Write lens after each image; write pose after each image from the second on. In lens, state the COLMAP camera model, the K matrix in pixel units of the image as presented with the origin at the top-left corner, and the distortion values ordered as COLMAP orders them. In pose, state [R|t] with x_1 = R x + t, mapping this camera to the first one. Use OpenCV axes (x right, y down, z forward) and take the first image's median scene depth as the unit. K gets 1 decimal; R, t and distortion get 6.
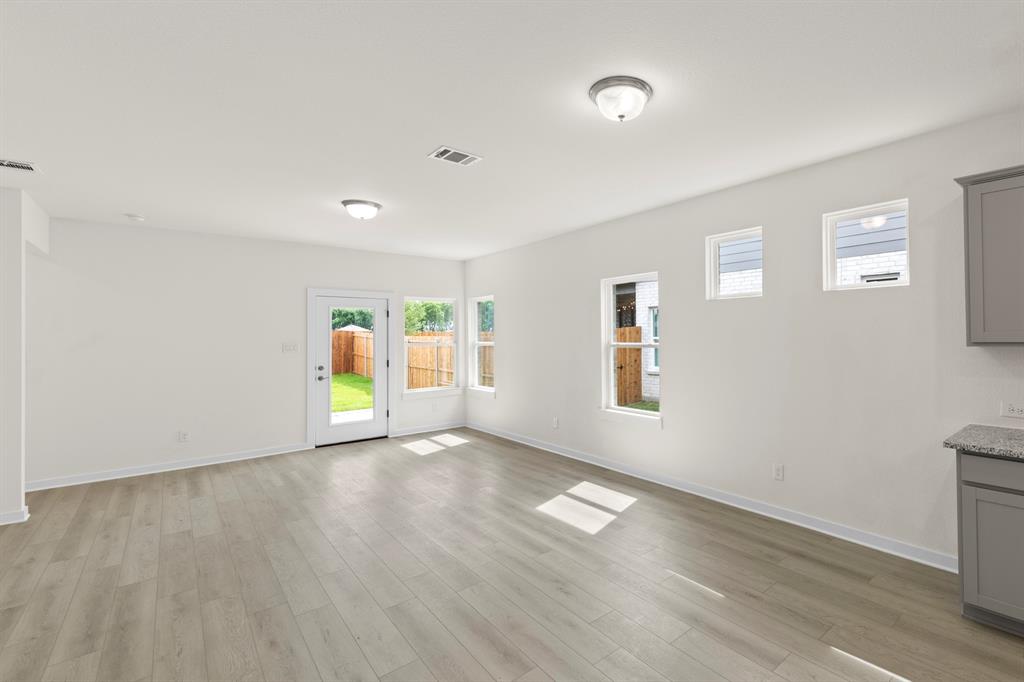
lens RADIAL K [[478.1, 0, 632.7], [0, 478.1, 327.7], [0, 0, 1]] dist [0.001382, -0.001652]
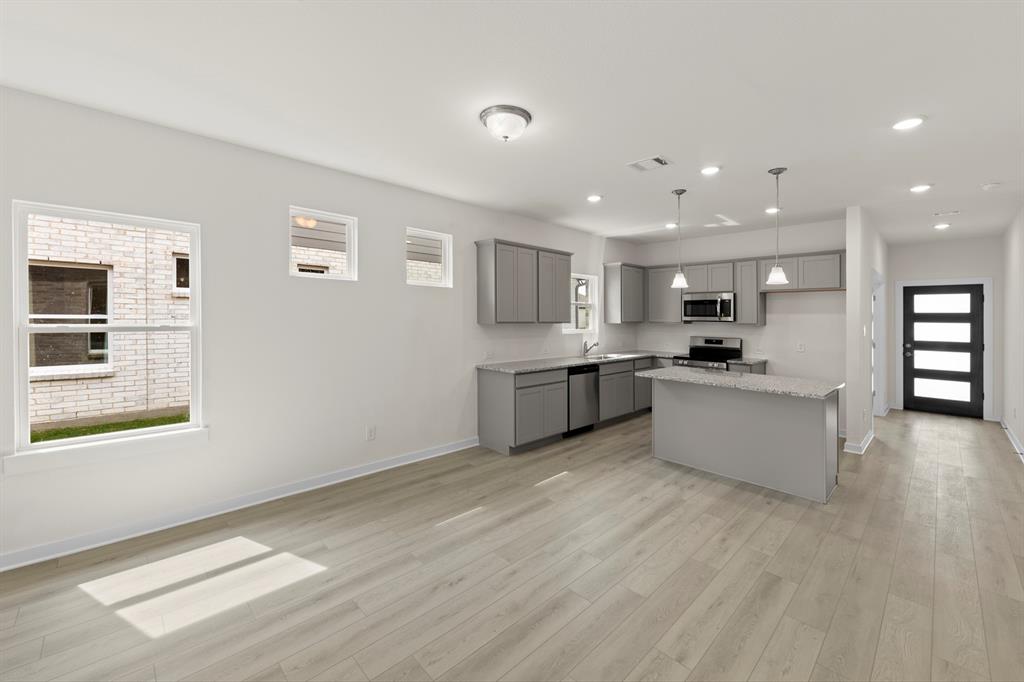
lens RADIAL K [[415.3, 0, 527.0], [0, 415.3, 296.8], [0, 0, 1]] dist [0.002490, -0.001660]
pose [[-0.028684, 0.054727, 0.998089, -0.515876], [-0.027567, 0.998077, -0.055518, 0.009979], [-0.999208, -0.029106, -0.027120, 0.454382]]
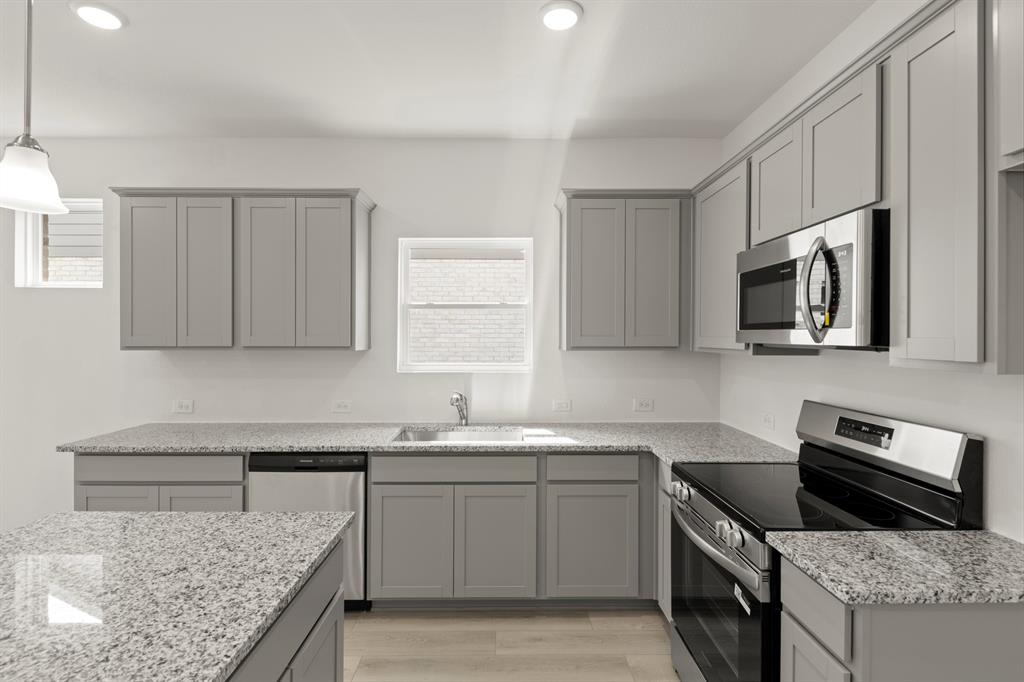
lens RADIAL K [[480.7, 0, 516.6], [0, 480.7, 335.8], [0, 0, 1]] dist [-0.002714, -0.000198]
pose [[0.684970, 0.008501, 0.728521, 0.173029], [-0.017552, 0.999834, 0.004836, -0.004273], [-0.728359, -0.016099, 0.685006, -0.105760]]
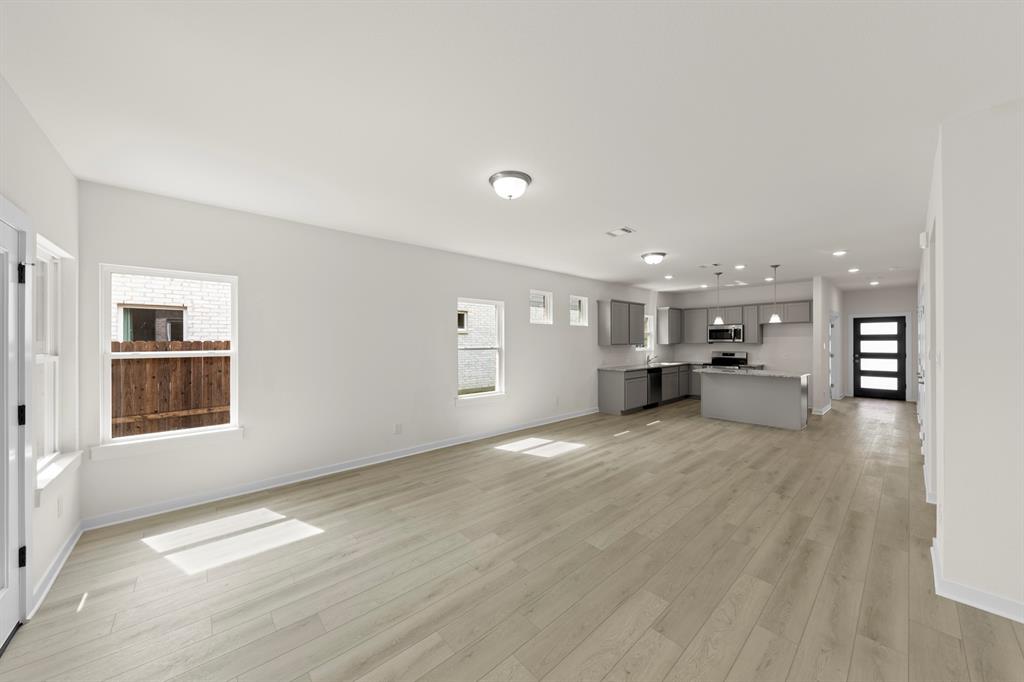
lens RADIAL K [[351.0, 0, 509.0], [0, 351.0, 331.1], [0, 0, 1]] dist [0.002366, -0.000080]
pose [[0.041357, 0.040235, 0.998334, -0.978906], [-0.011909, 0.999138, -0.039774, 0.024008], [-0.999073, -0.010244, 0.041800, 0.805802]]
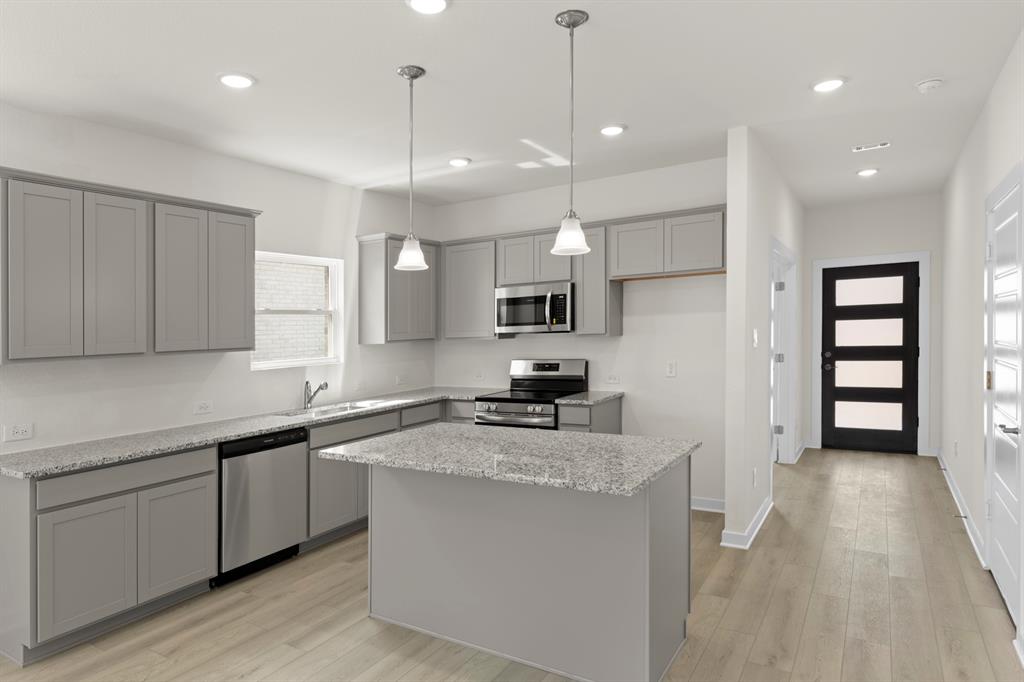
lens RADIAL K [[579.2, 0, 524.3], [0, 579.2, 335.7], [0, 0, 1]] dist [0.003879, 0.002267]
pose [[-0.259761, 0.004087, 0.965664, -0.302882], [0.019396, 0.999811, 0.000986, 0.003543], [-0.965478, 0.018986, -0.259791, 0.205390]]
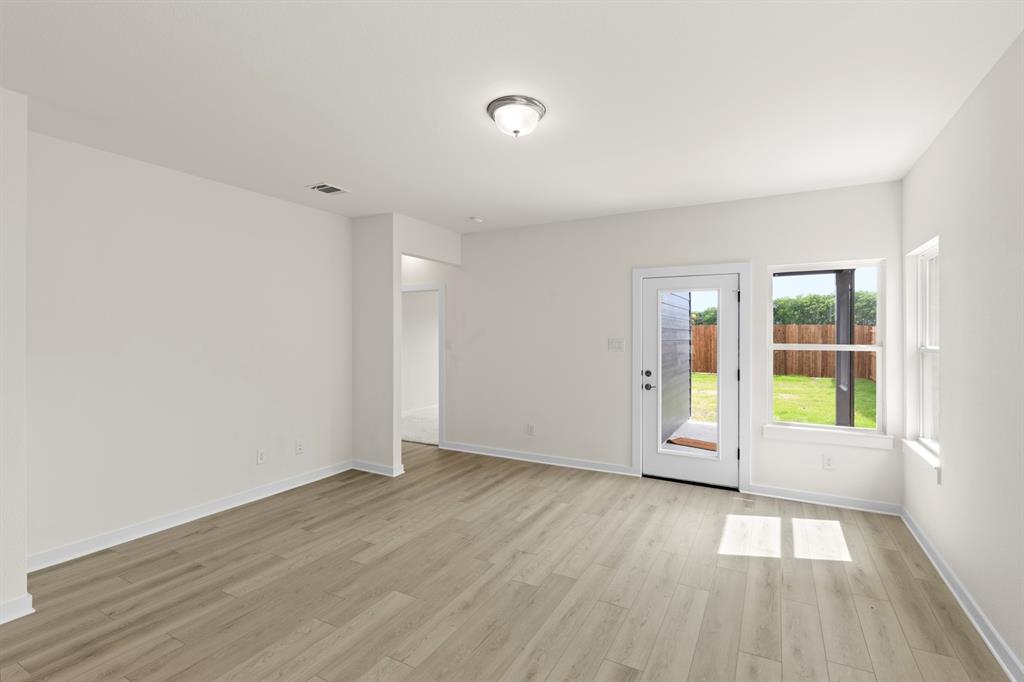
lens RADIAL K [[467.5, 0, 514.3], [0, 467.5, 335.2], [0, 0, 1]] dist [0.010553, -0.003959]
pose [[0.293549, 0.011953, -0.955869, -0.007633], [0.008435, 0.999851, 0.015094, 0.012713], [0.955907, -0.012494, 0.293404, 0.682290]]
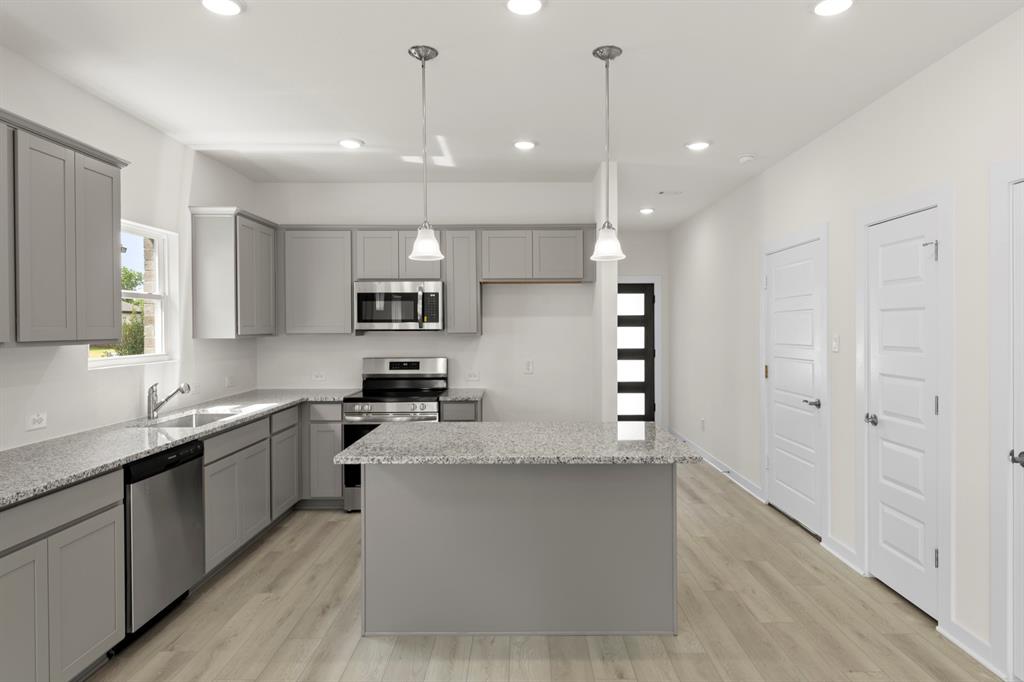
lens RADIAL K [[579.2, 0, 511.5], [0, 579.2, 333.2], [0, 0, 1]] dist [0.003879, 0.002267]
pose [[-0.718366, -0.000086, 0.695666, -0.177937], [-0.003402, 0.999988, -0.003389, 0.007016], [-0.695657, -0.004801, -0.718358, 0.454074]]
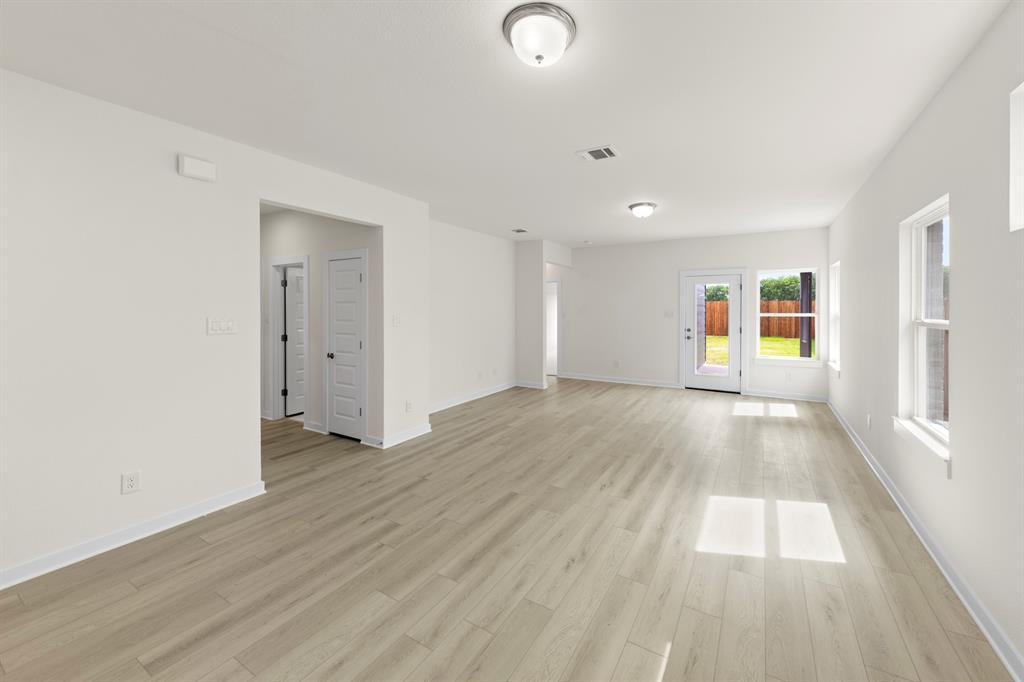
lens RADIAL K [[374.7, 0, 543.3], [0, 374.7, 313.9], [0, 0, 1]] dist [0.002060, 0.000143]
pose [[0.274724, 0.022931, -0.961250, 0.288947], [0.013401, 0.999527, 0.027674, 0.005017], [0.961430, -0.020484, 0.274287, 0.376001]]
